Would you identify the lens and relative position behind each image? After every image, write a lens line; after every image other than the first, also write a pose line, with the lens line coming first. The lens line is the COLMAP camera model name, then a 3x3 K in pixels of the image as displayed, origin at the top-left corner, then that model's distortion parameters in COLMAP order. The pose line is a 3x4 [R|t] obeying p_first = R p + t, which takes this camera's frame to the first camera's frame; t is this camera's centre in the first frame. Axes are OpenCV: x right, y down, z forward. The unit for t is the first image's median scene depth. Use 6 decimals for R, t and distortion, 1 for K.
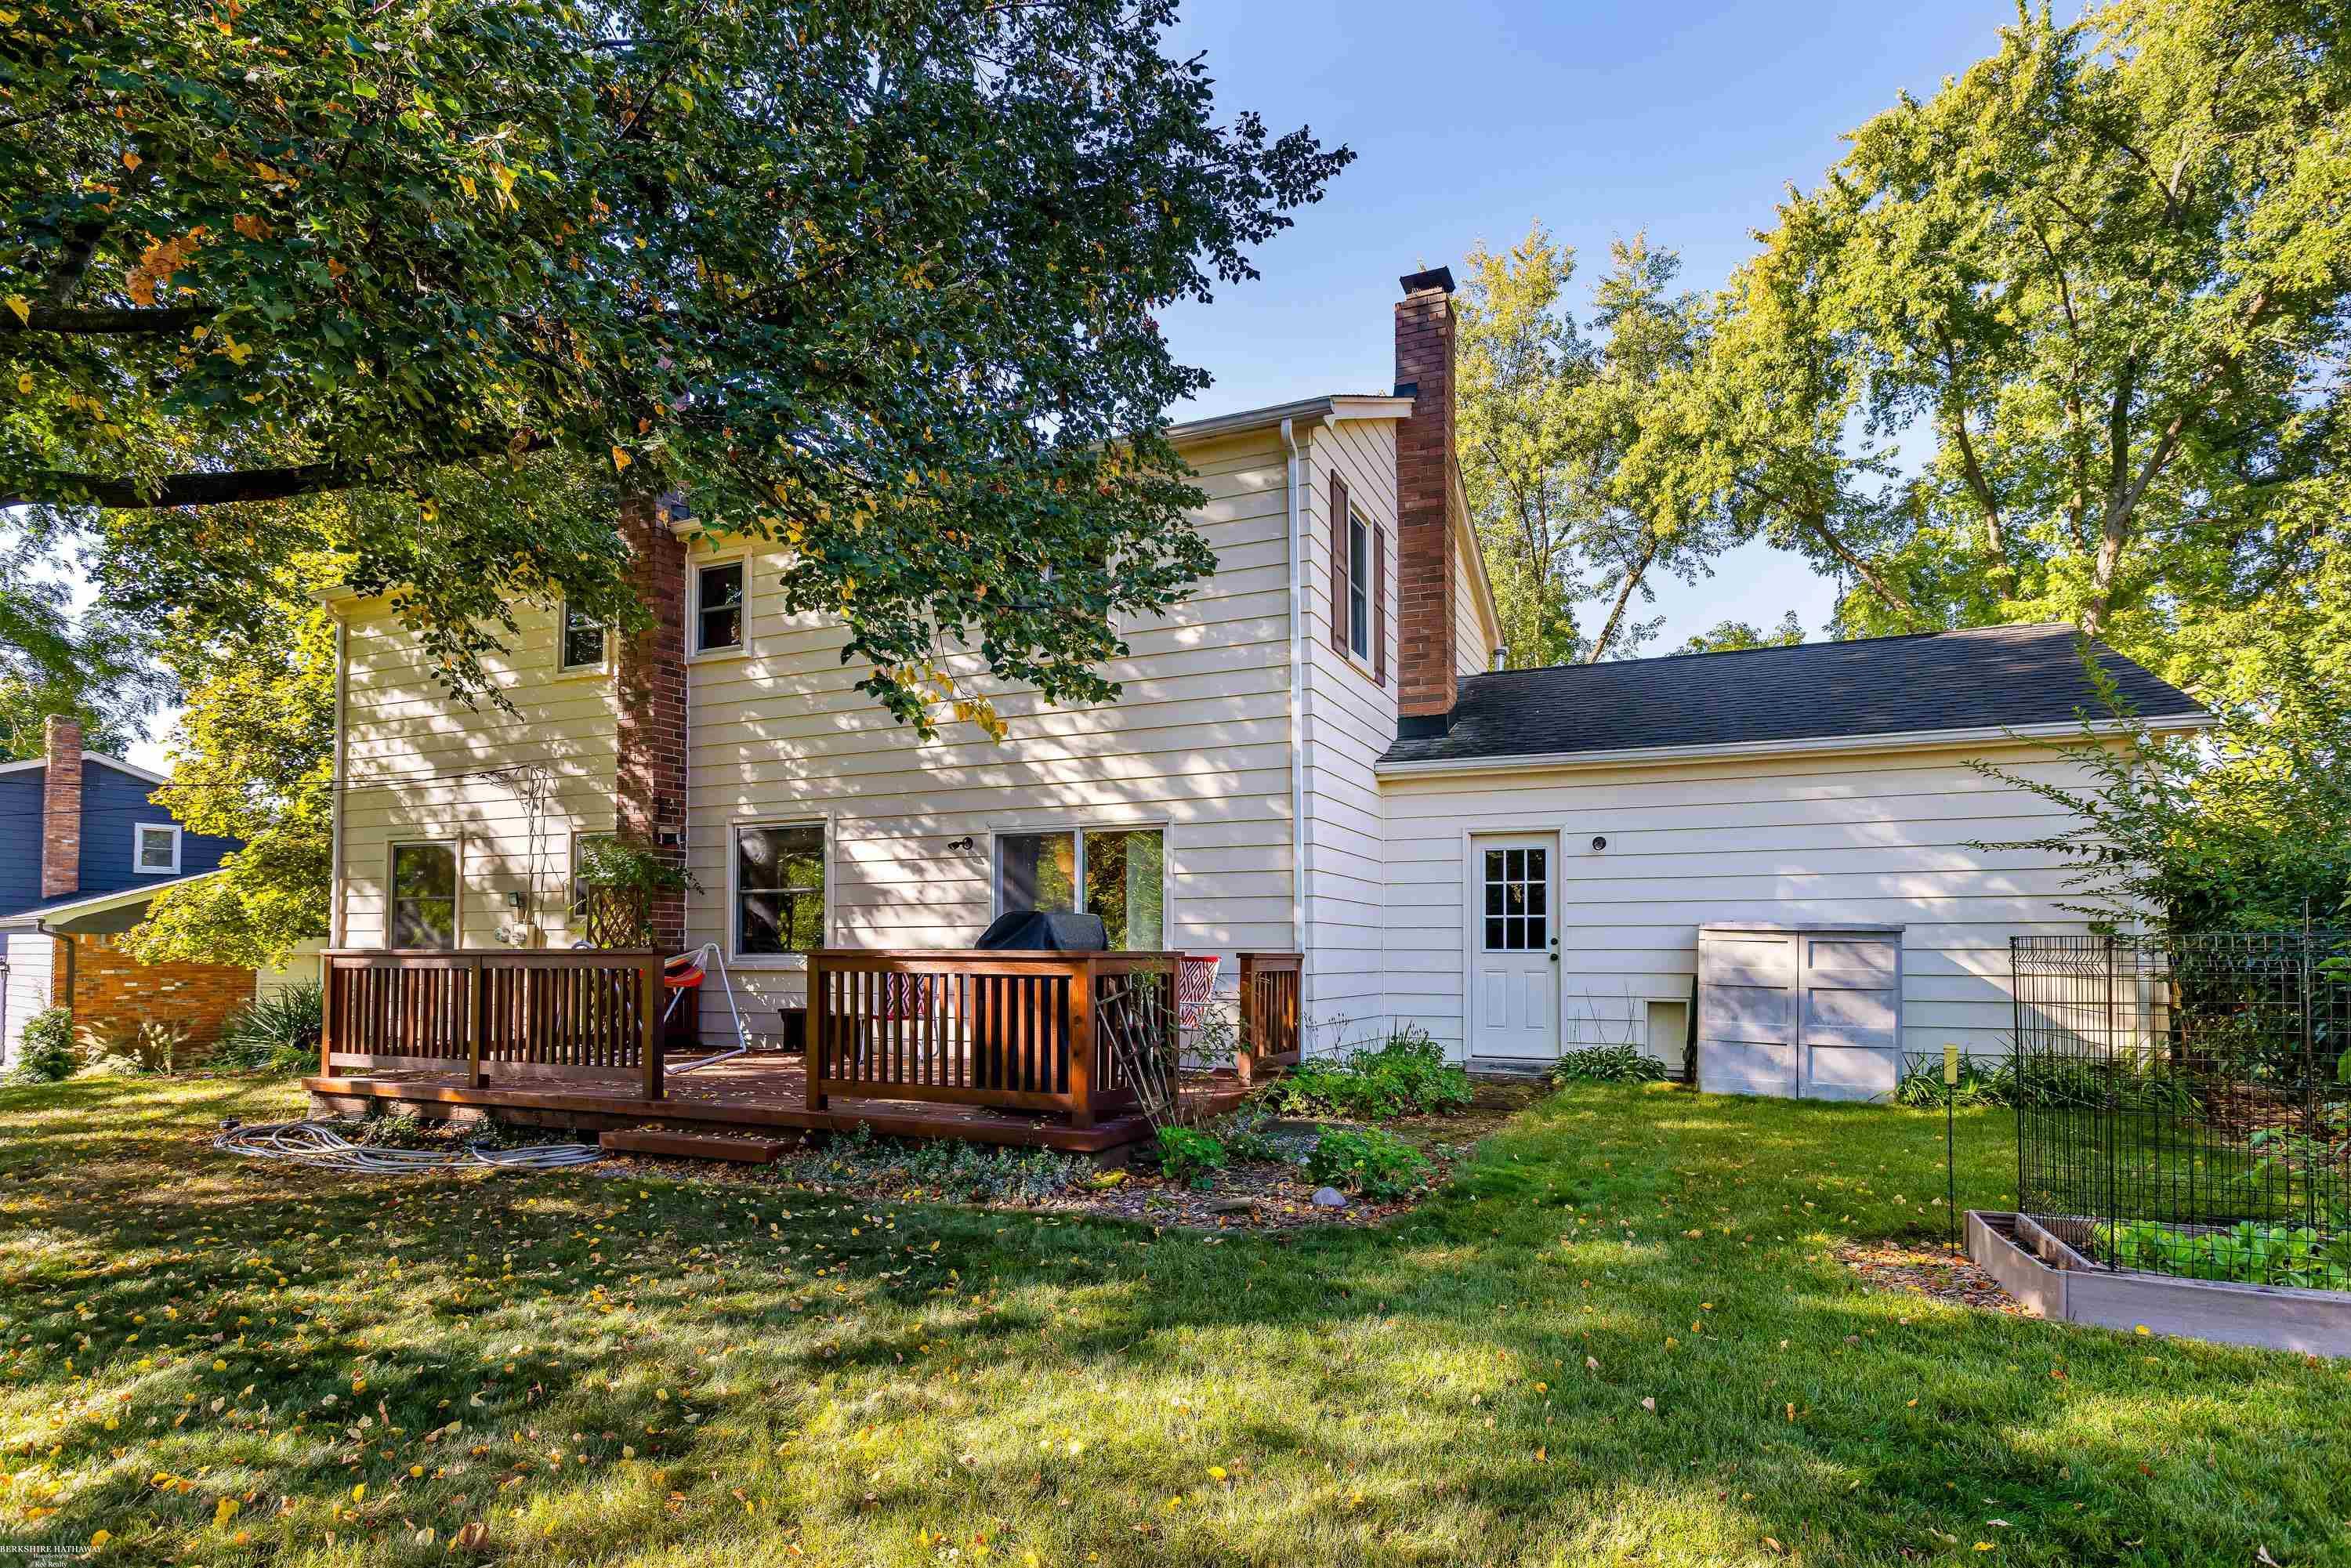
lens RADIAL K [[1244.8, 0, 1063.9], [0, 1244.8, 890.6], [0, 0, 1]] dist [0.000830, 0.000543]
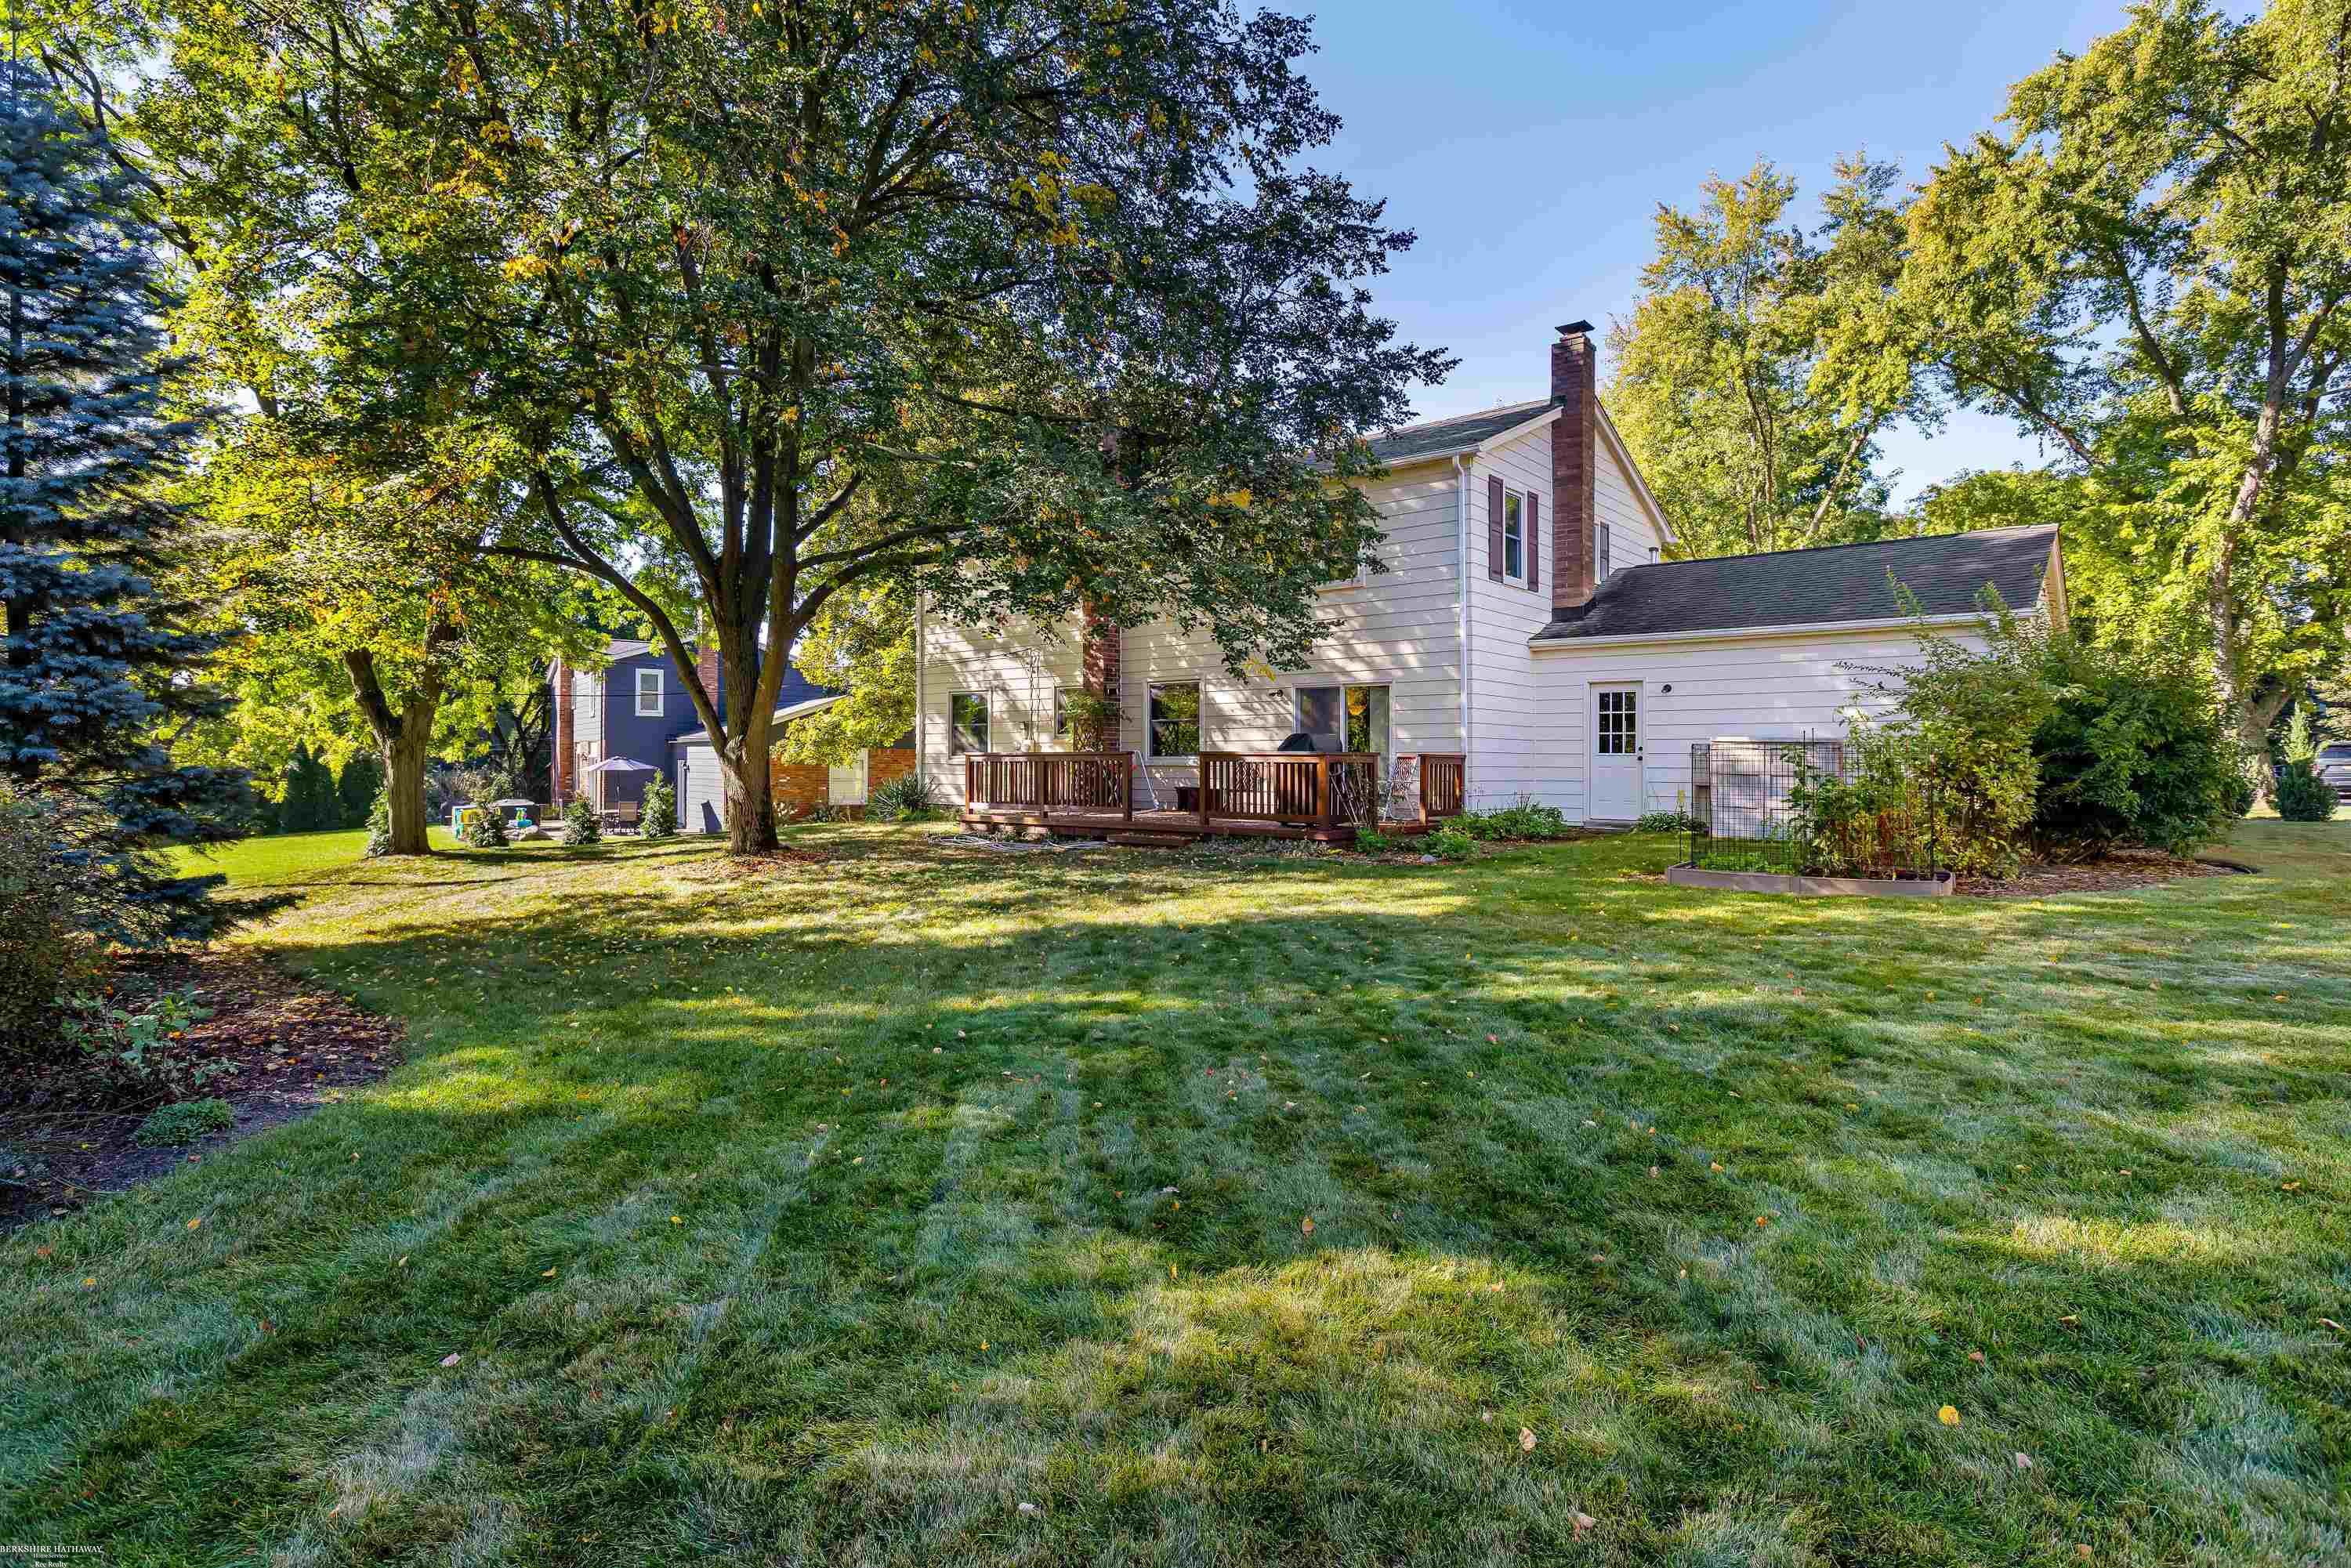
lens RADIAL K [[1175.7, 0, 1173.1], [0, 1175.7, 767.2], [0, 0, 1]] dist [-0.000490, -0.000681]
pose [[0.982285, 0.002096, -0.187383, 0.074991], [0.007783, 0.998618, 0.051967, -0.017896], [0.187233, -0.052505, 0.980911, -0.578420]]
